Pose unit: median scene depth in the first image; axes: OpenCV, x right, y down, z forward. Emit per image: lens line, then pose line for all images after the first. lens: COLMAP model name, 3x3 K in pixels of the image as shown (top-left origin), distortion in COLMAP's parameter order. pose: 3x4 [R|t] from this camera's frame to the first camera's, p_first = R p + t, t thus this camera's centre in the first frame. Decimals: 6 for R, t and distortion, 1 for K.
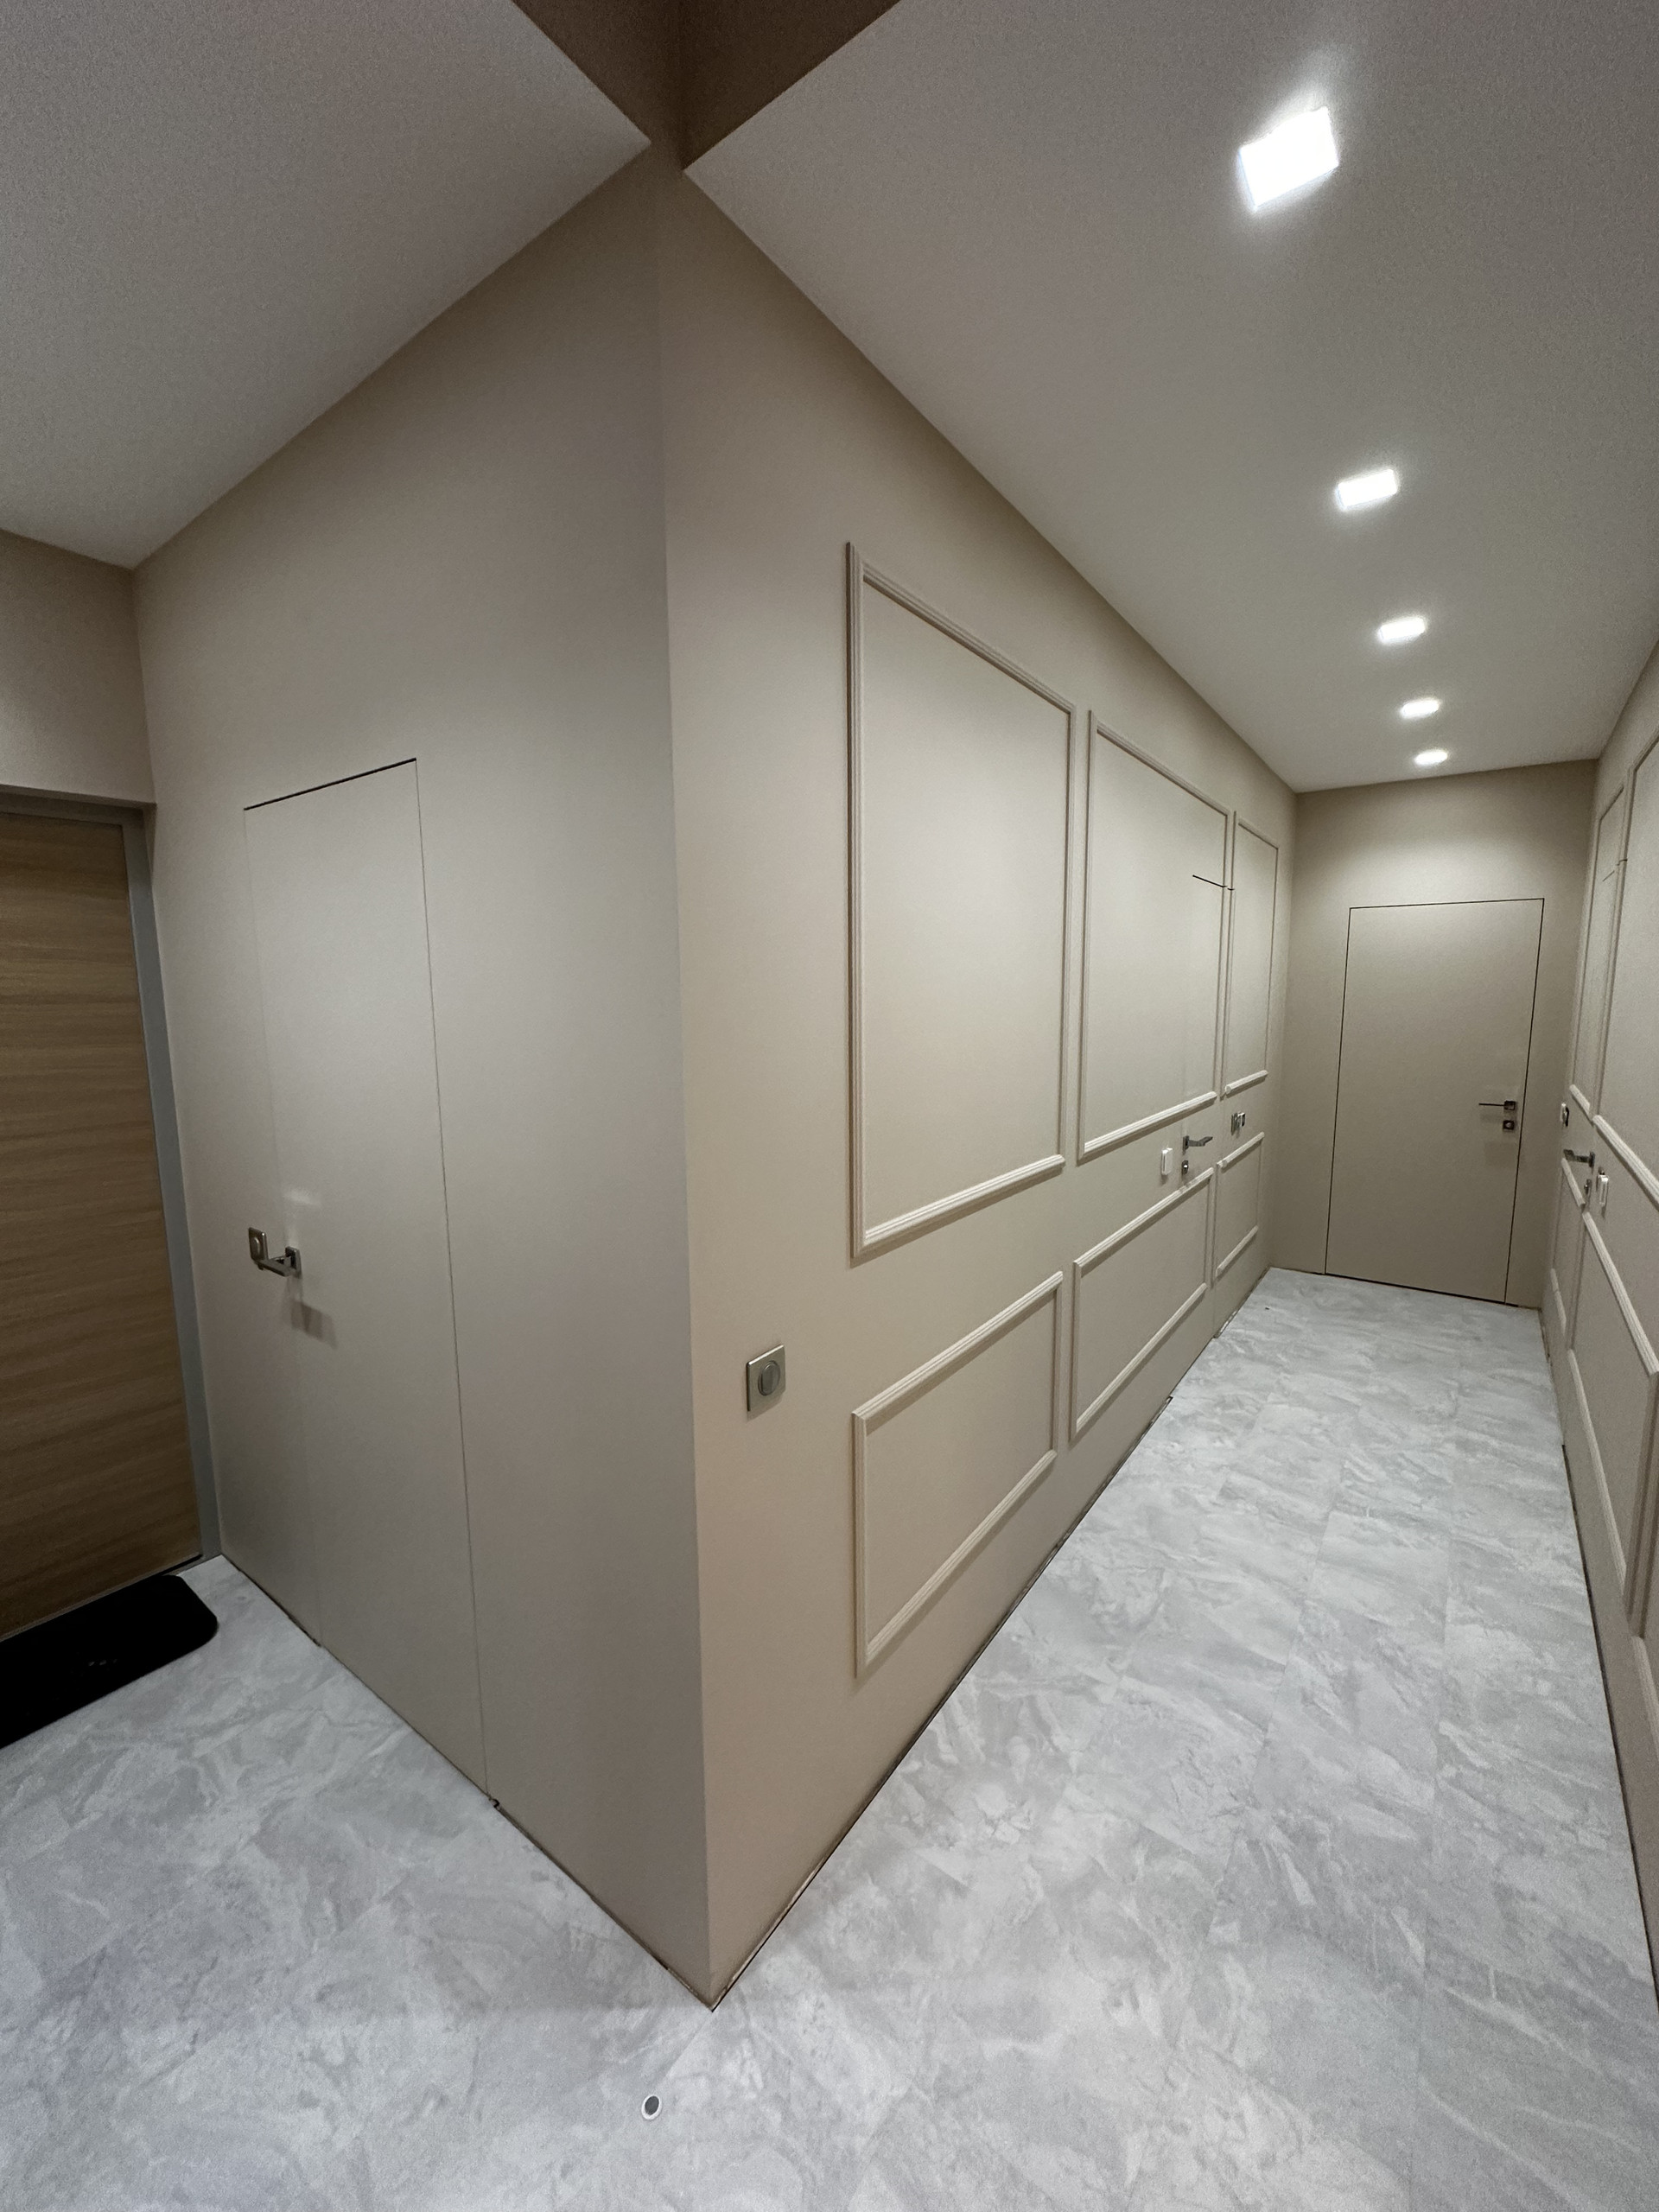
lens RADIAL K [[885.4, 0, 829.5], [0, 885.4, 1106.0], [0, 0, 1]] dist [0.001327, -0.000012]
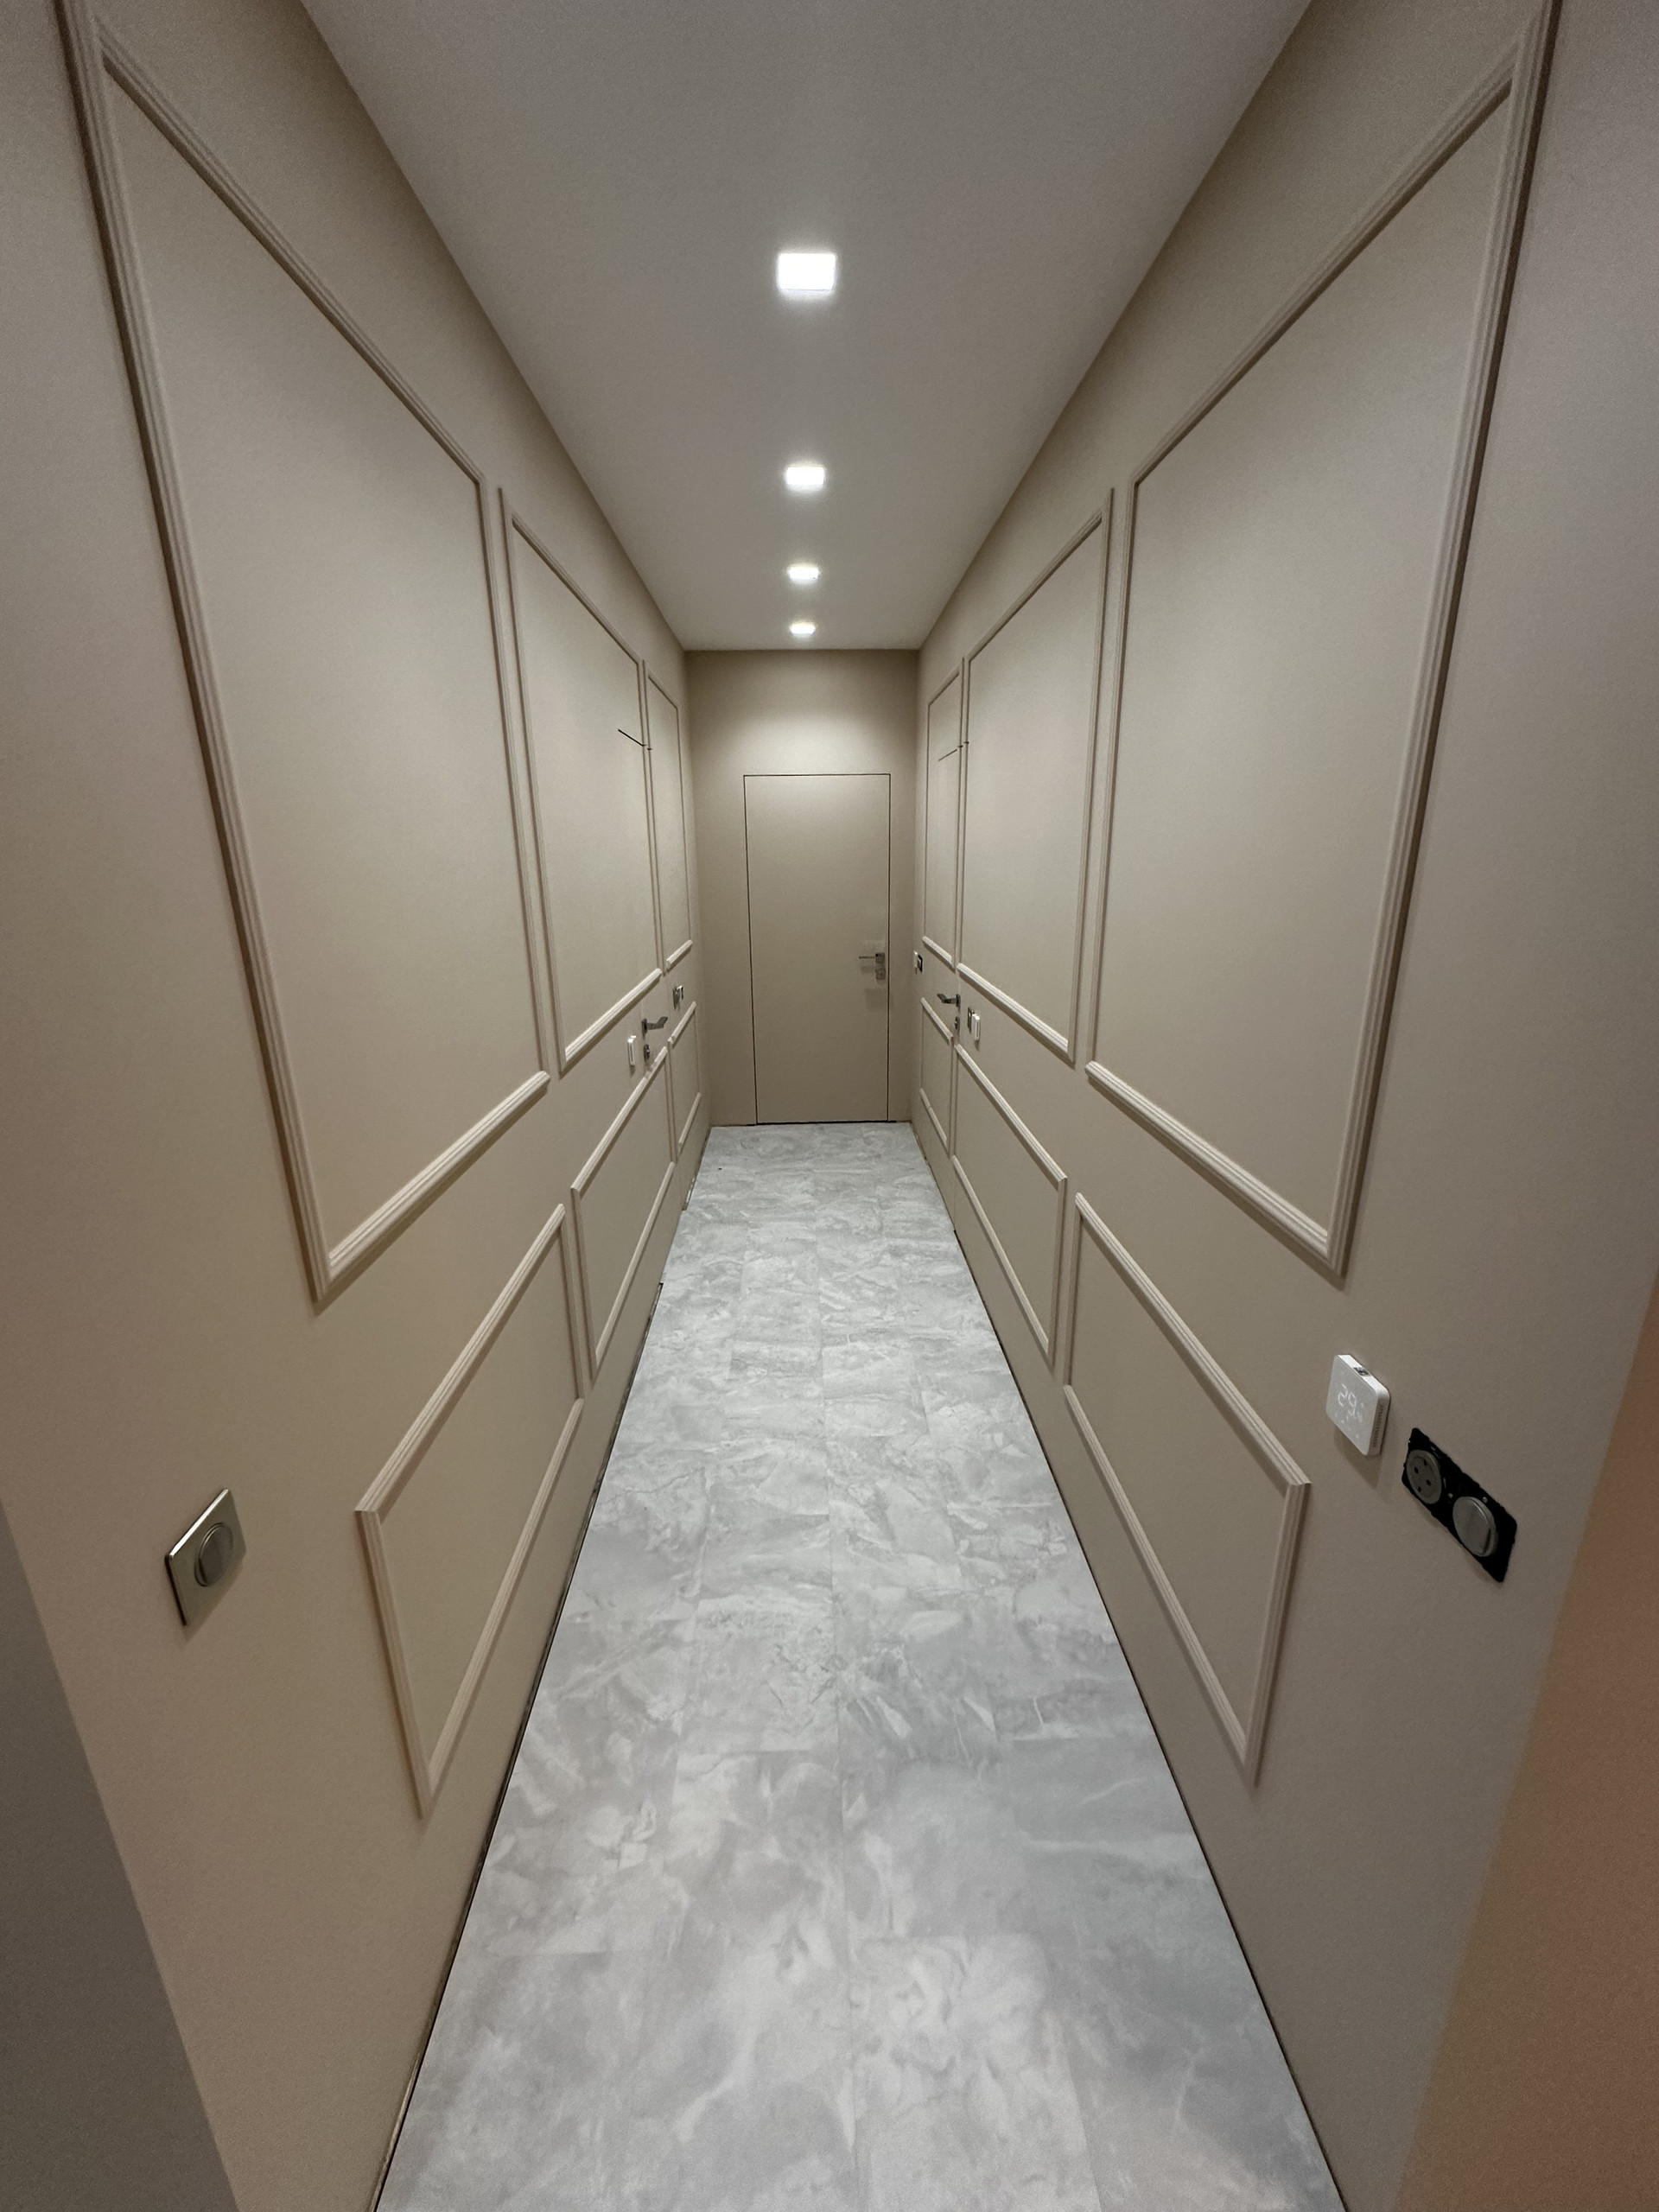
lens RADIAL K [[886.2, 0, 835.5], [0, 886.2, 1102.9], [0, 0, 1]] dist [0.000956, -0.000010]
pose [[0.782666, -0.176751, 0.596819, -0.026356], [0.089324, 0.980805, 0.173331, -0.035475], [-0.615999, -0.082351, 0.783431, 0.178887]]
